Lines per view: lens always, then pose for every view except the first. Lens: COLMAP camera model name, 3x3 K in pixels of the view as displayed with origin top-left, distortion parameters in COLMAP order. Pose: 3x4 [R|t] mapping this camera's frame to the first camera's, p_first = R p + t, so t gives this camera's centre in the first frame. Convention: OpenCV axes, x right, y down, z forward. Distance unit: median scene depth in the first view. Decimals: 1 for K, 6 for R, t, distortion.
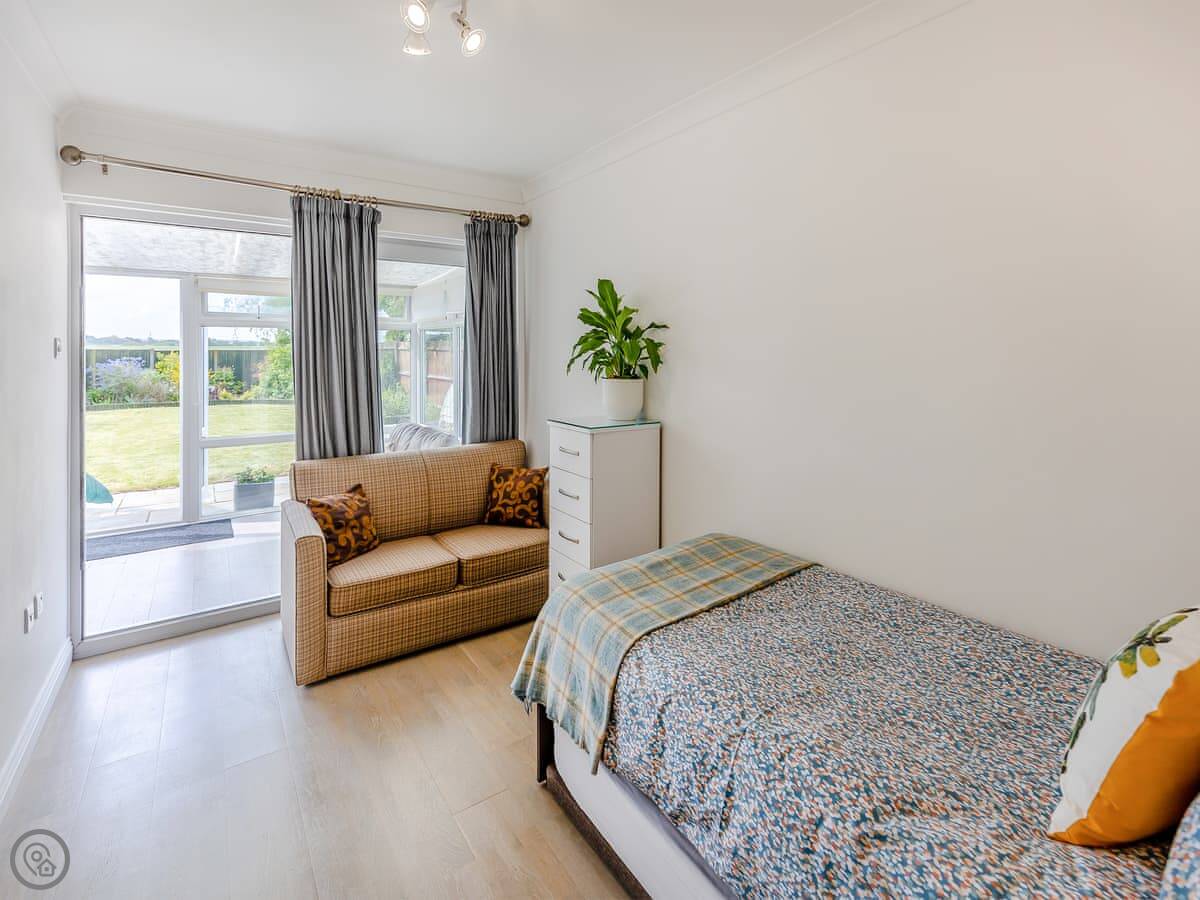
lens RADIAL K [[564.3, 0, 599.9], [0, 564.3, 427.5], [0, 0, 1]] dist [-0.000556, -0.000154]
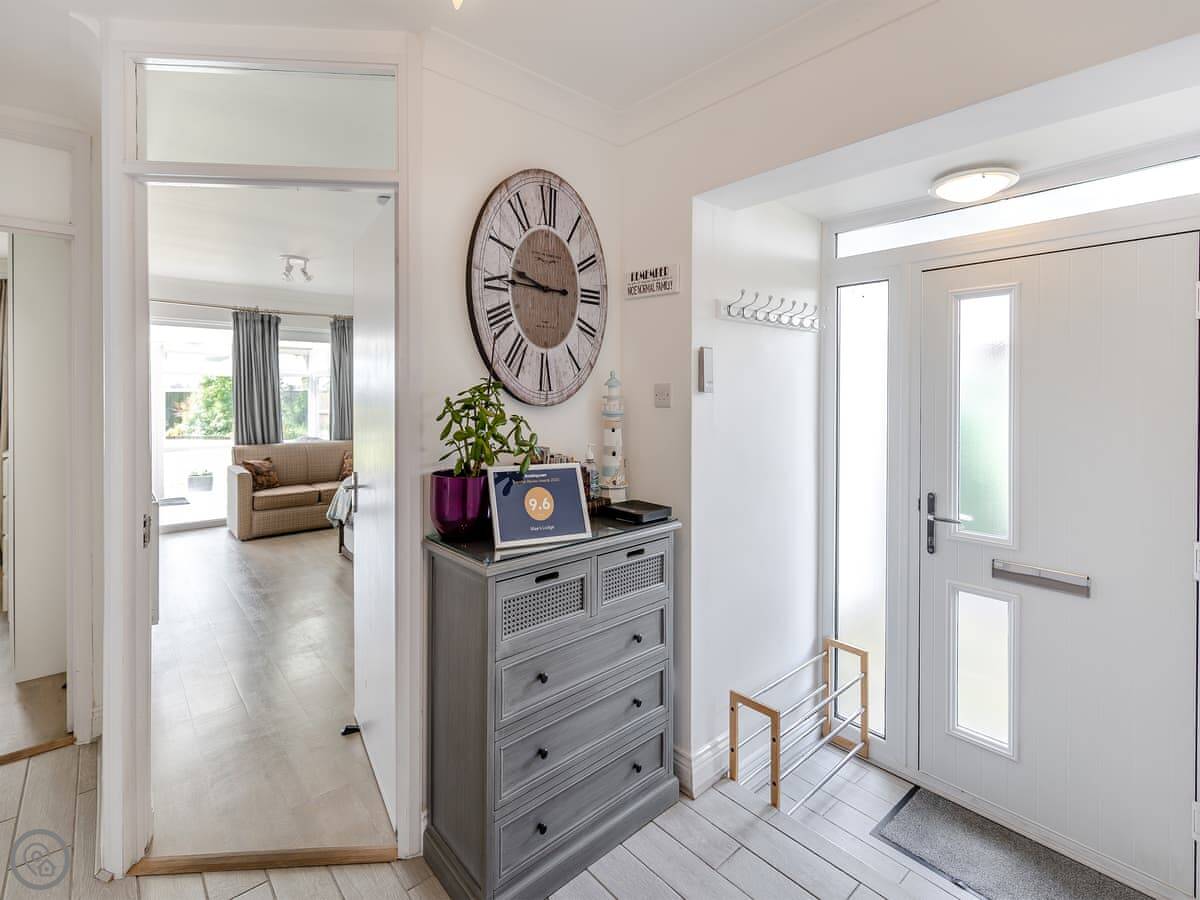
lens RADIAL K [[559.1, 0, 600.0], [0, 559.1, 450.0], [0, 0, 1]] dist [-0.000817, -0.000043]
pose [[0.993268, -0.015760, 0.114764, 0.493943], [0.019332, 0.999361, -0.030074, 0.154721], [-0.114216, 0.032090, 0.992938, -1.061508]]
